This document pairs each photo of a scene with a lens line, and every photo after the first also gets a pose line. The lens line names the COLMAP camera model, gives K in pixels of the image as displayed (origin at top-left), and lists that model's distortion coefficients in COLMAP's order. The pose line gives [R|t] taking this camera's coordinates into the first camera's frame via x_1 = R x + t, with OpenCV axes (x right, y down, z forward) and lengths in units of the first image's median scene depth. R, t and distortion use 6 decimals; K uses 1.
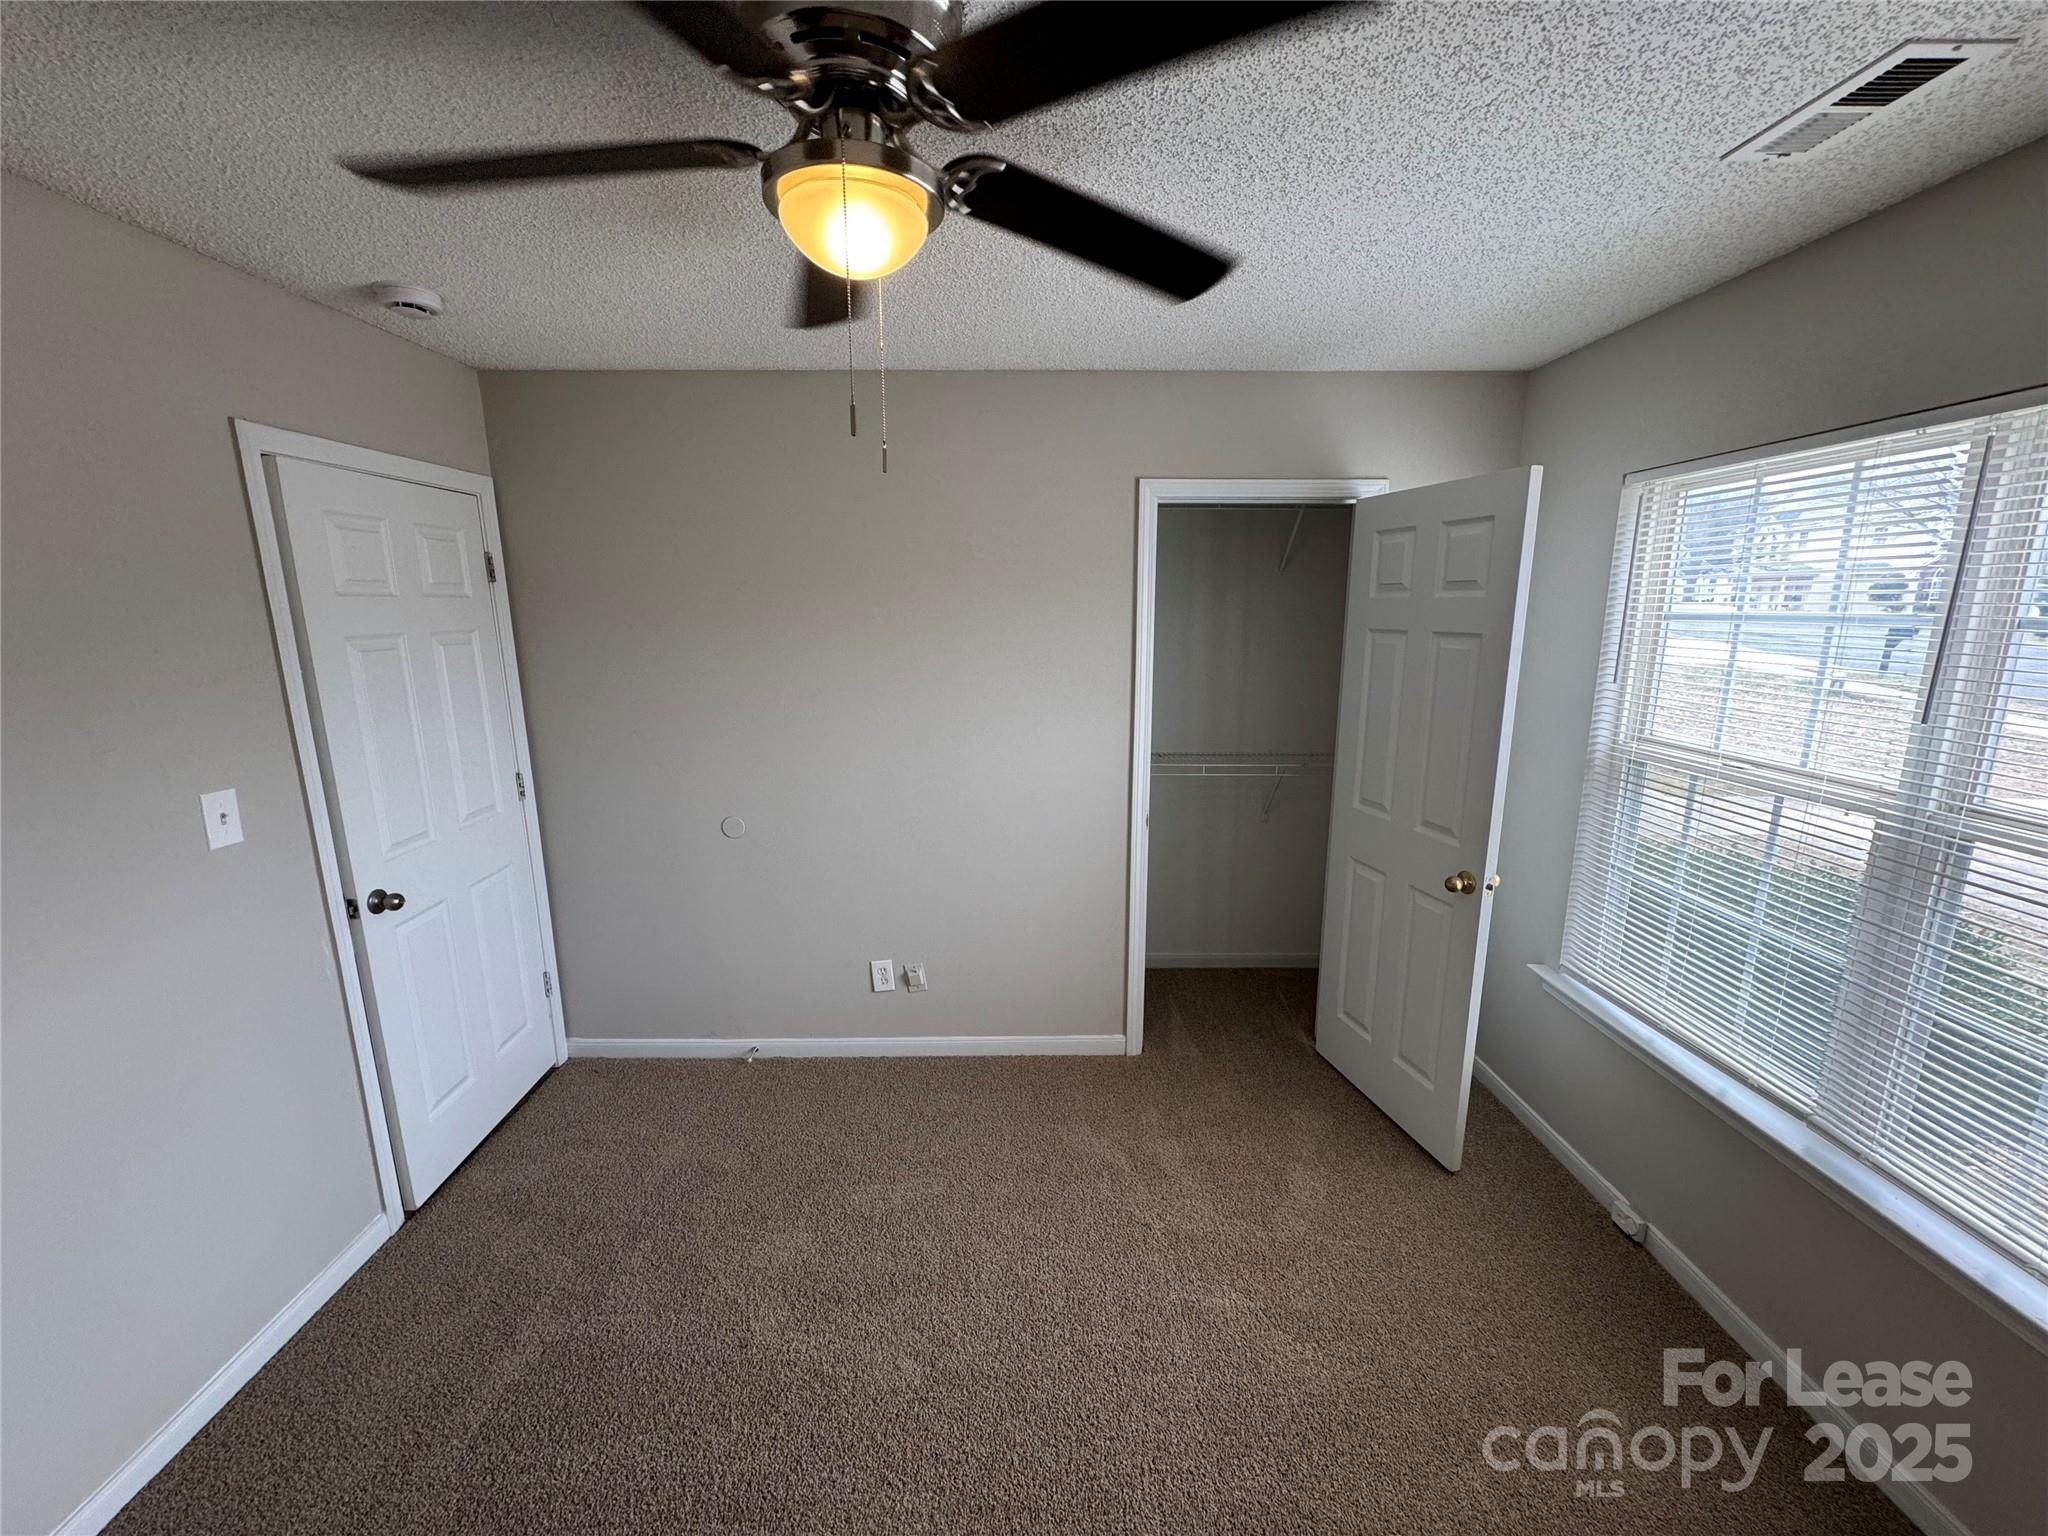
lens RADIAL K [[818.6, 0, 1017.2], [0, 818.6, 778.2], [0, 0, 1]] dist [0.015812, 0.000382]
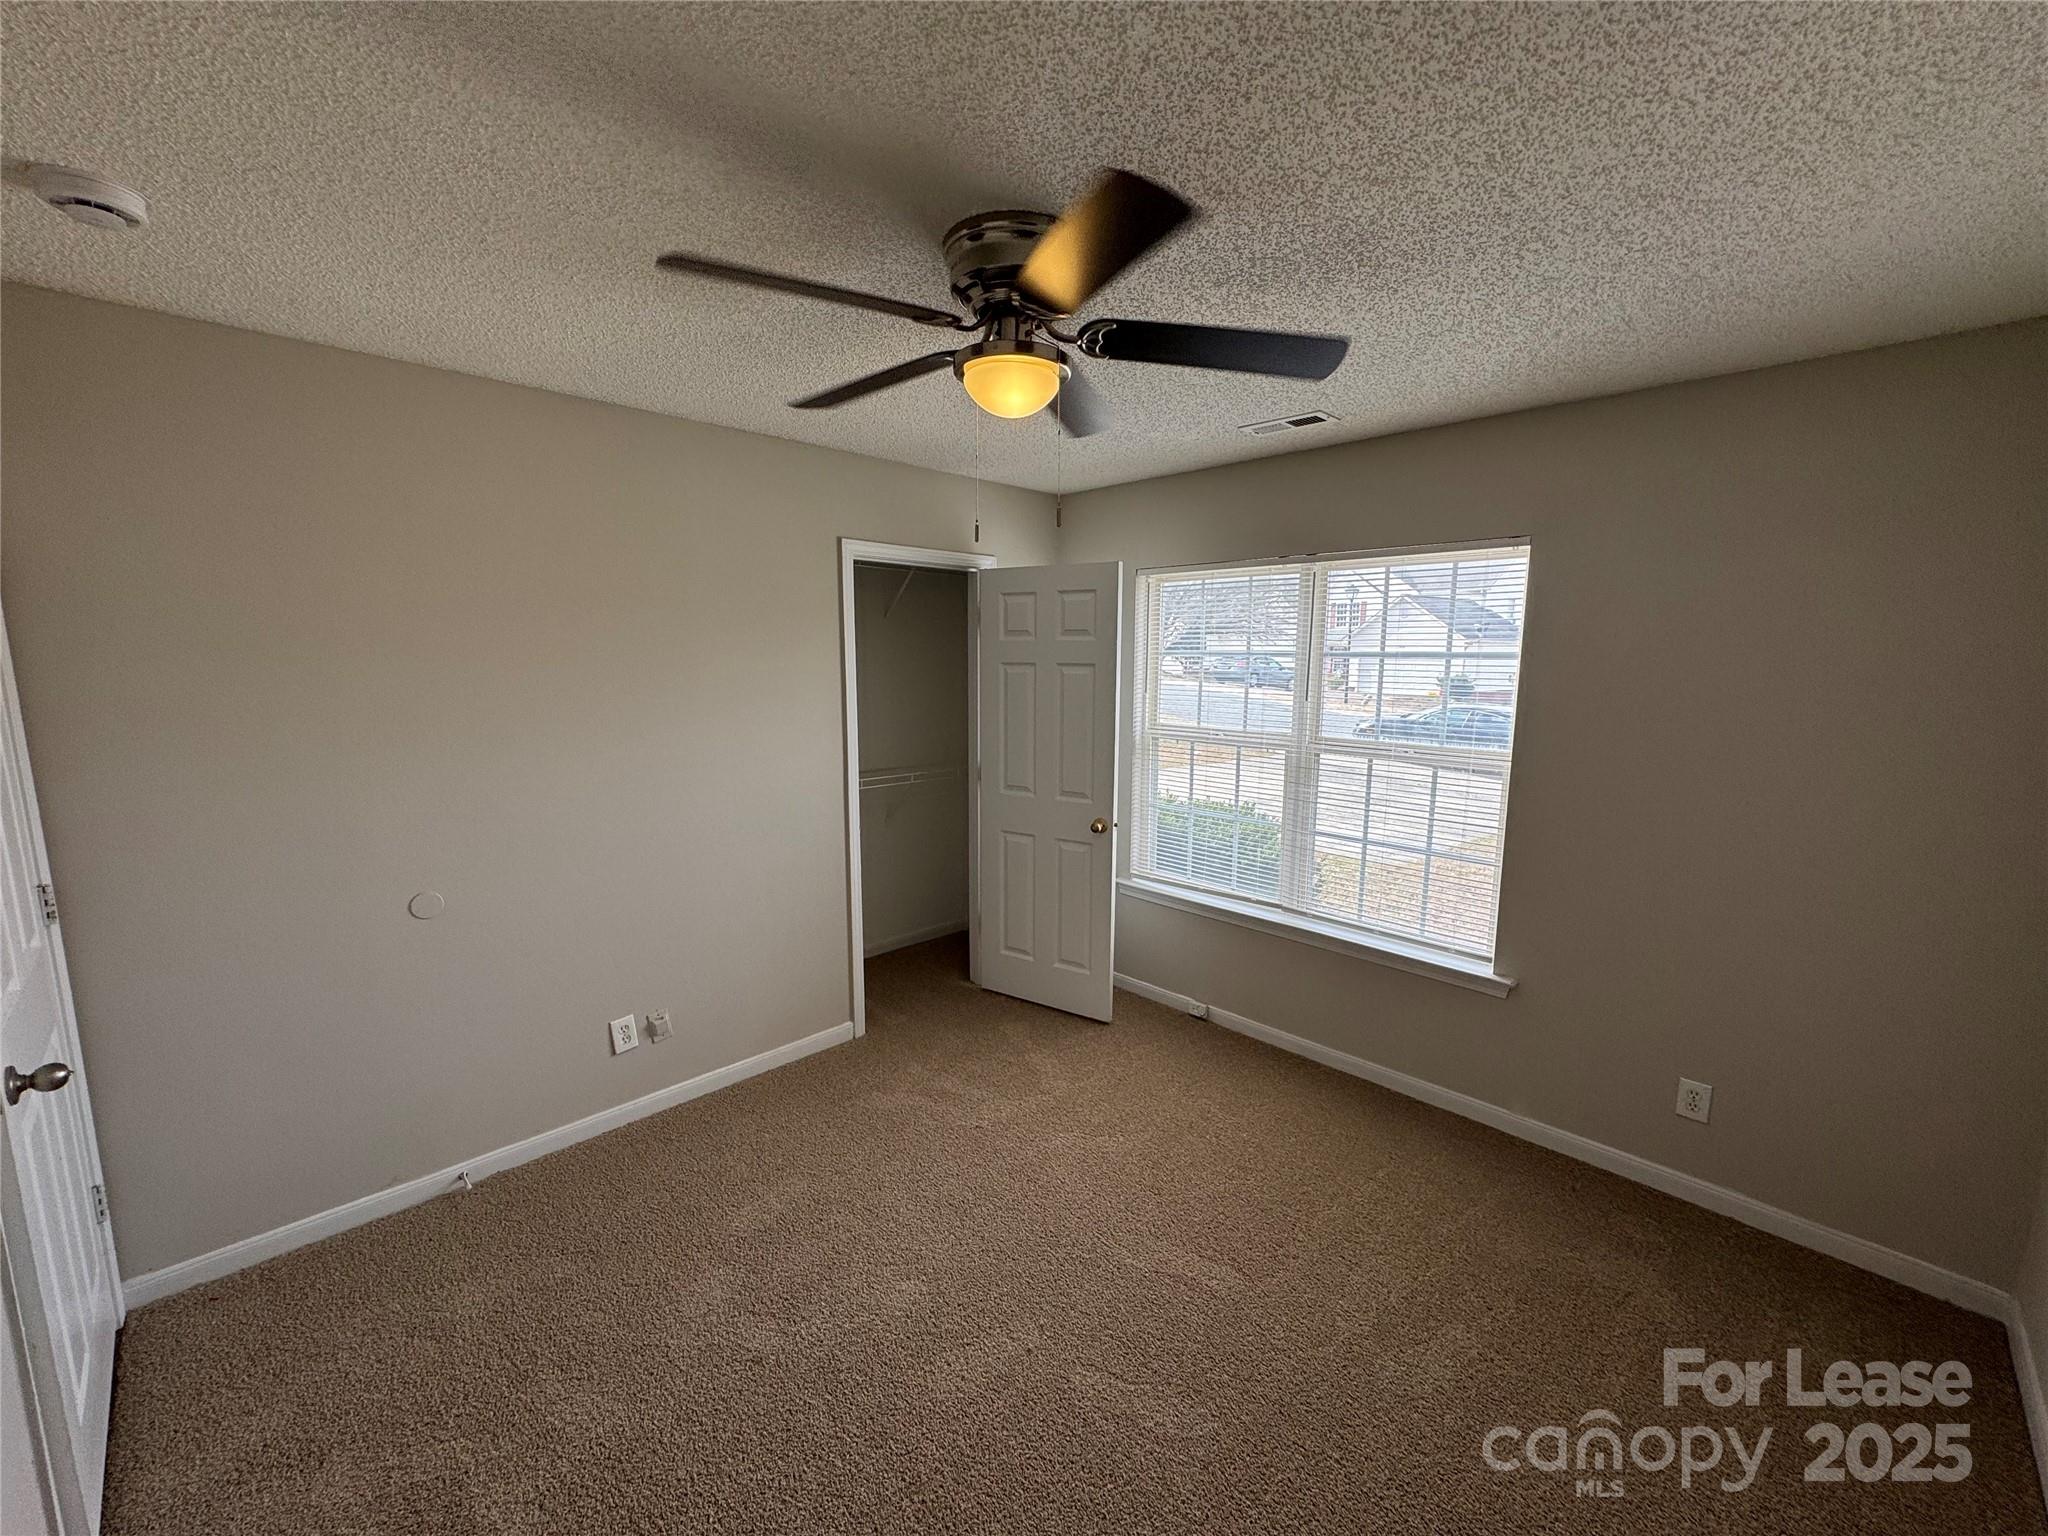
lens RADIAL K [[818.6, 0, 1014.1], [0, 818.6, 779.4], [0, 0, 1]] dist [0.015812, 0.000382]
pose [[0.725878, -0.098203, 0.680777, -0.508461], [0.138749, 0.990314, -0.005087, 0.023312], [-0.673684, 0.098150, 0.732473, -0.010507]]
